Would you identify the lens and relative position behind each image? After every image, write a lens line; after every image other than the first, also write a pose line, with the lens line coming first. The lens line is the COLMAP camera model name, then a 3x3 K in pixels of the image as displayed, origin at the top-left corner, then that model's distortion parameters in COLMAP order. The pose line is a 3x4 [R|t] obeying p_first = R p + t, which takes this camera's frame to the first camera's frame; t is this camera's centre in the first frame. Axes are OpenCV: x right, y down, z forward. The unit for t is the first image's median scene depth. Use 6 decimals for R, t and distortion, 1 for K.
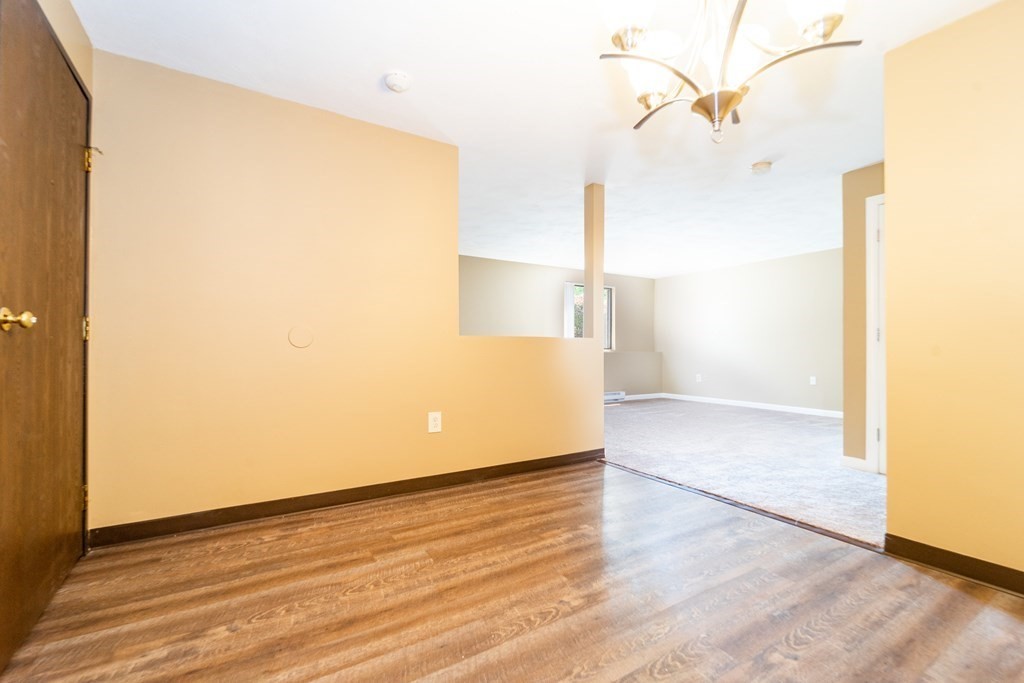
lens RADIAL K [[435.3, 0, 506.1], [0, 435.3, 345.9], [0, 0, 1]] dist [0.001165, -0.000222]
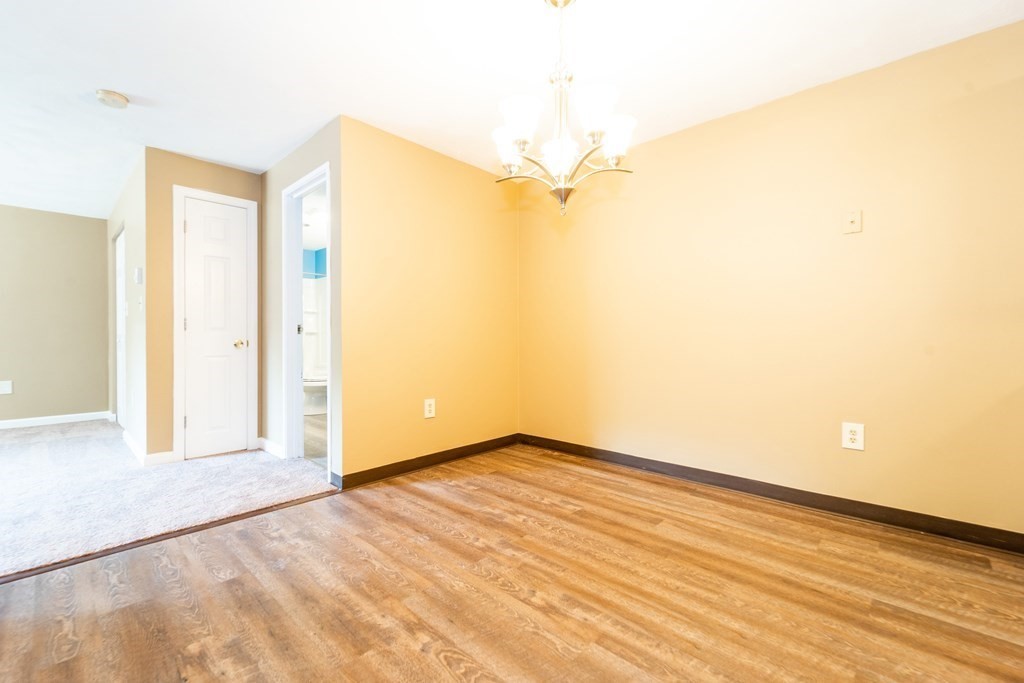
lens RADIAL K [[428.1, 0, 514.7], [0, 428.1, 338.8], [0, 0, 1]] dist [0.000927, -0.000515]
pose [[-0.274648, -0.003284, 0.961539, -0.591055], [-0.006325, 0.999979, 0.001609, -0.007217], [-0.961524, -0.005640, -0.274662, 0.891066]]
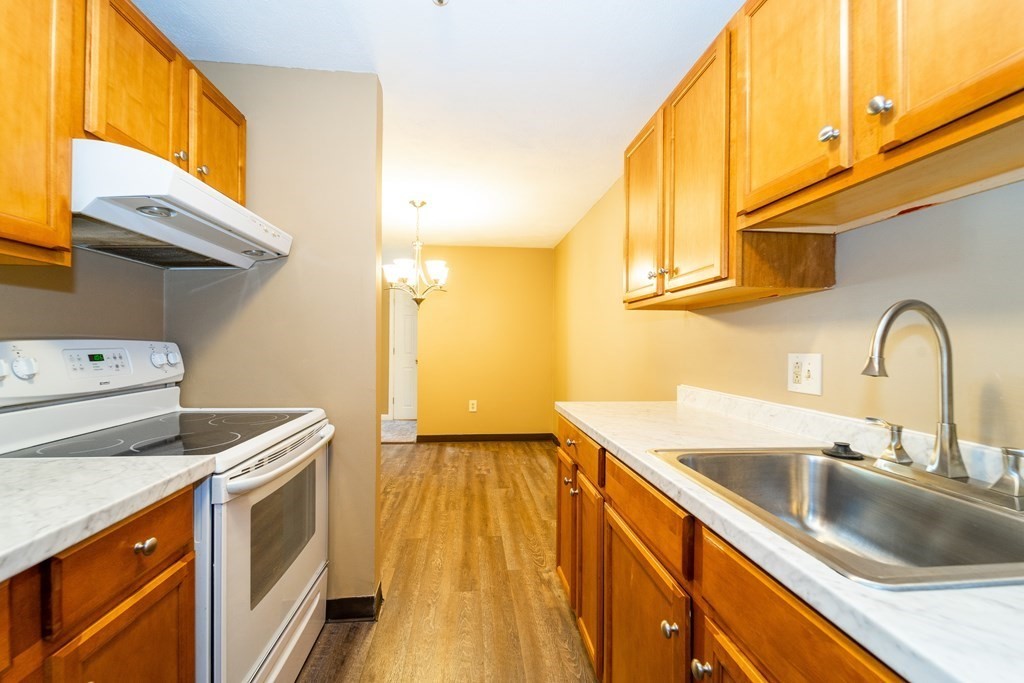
lens RADIAL K [[427.4, 0, 509.2], [0, 427.4, 342.6], [0, 0, 1]] dist [0.000876, -0.000534]
pose [[0.433047, 0.001358, 0.901371, -1.232410], [-0.011019, 0.999932, 0.003788, -0.144187], [-0.901304, -0.011572, 0.433032, -0.611811]]
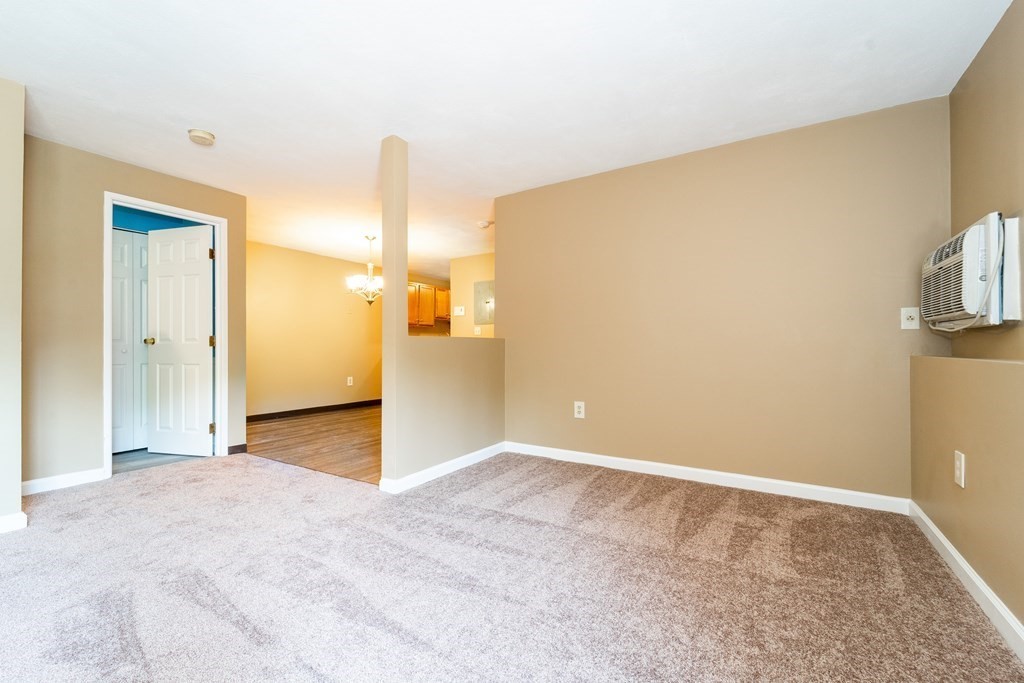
lens RADIAL K [[427.4, 0, 509.2], [0, 427.4, 342.6], [0, 0, 1]] dist [0.000876, -0.000534]
pose [[-0.893327, -0.005220, -0.449378, 0.706903], [0.003875, 0.999806, -0.019318, 0.009162], [0.449391, -0.018999, -0.893133, 3.453063]]
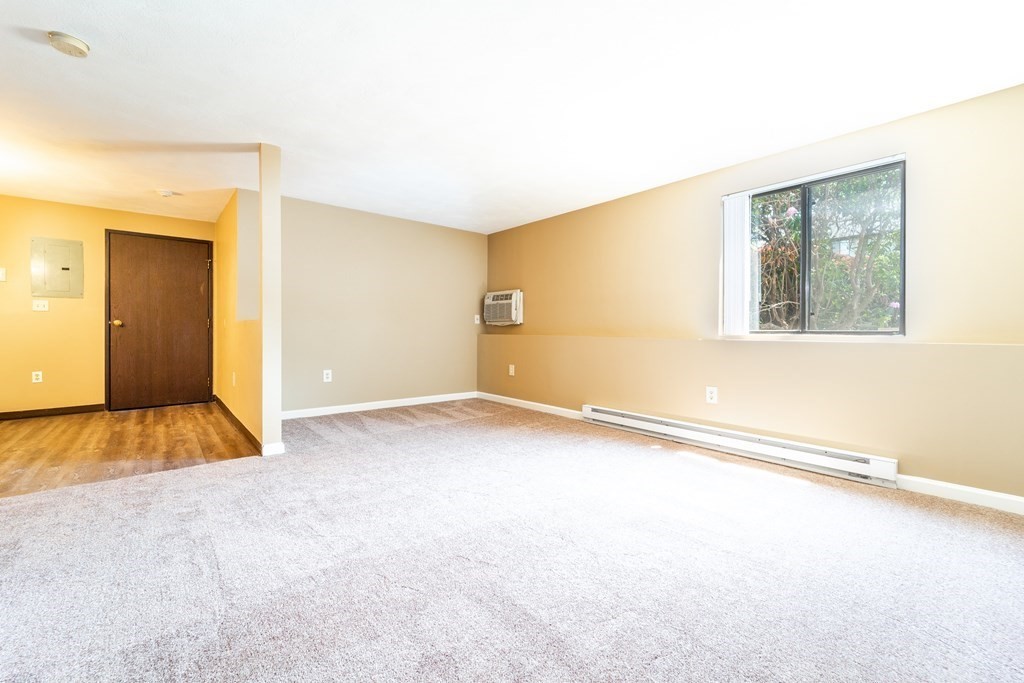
lens RADIAL K [[421.1, 0, 510.1], [0, 421.1, 331.0], [0, 0, 1]] dist [-0.000317, -0.000250]
pose [[0.154667, -0.002831, -0.987963, 2.199580], [0.004160, 0.999989, -0.002214, 0.012197], [0.987958, -0.003767, 0.154677, 2.613960]]
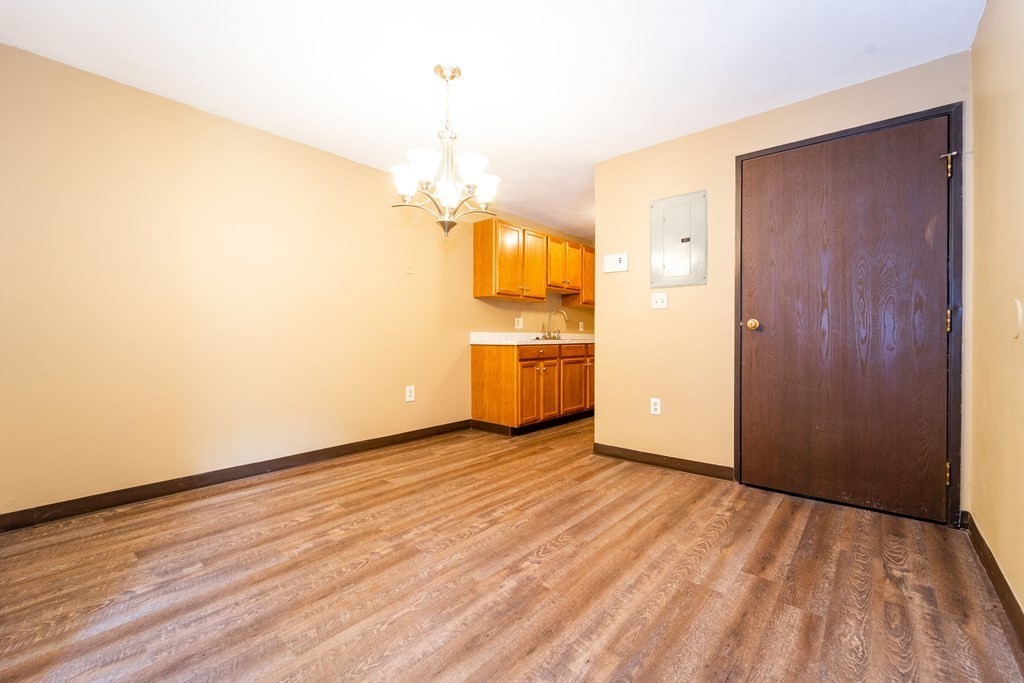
lens RADIAL K [[428.1, 0, 514.7], [0, 428.1, 338.8], [0, 0, 1]] dist [0.000927, -0.000515]
pose [[-0.948882, -0.002886, -0.315618, 0.457368], [-0.003147, 0.999995, 0.000318, -0.002412], [0.315616, 0.001295, -0.948886, 1.722214]]
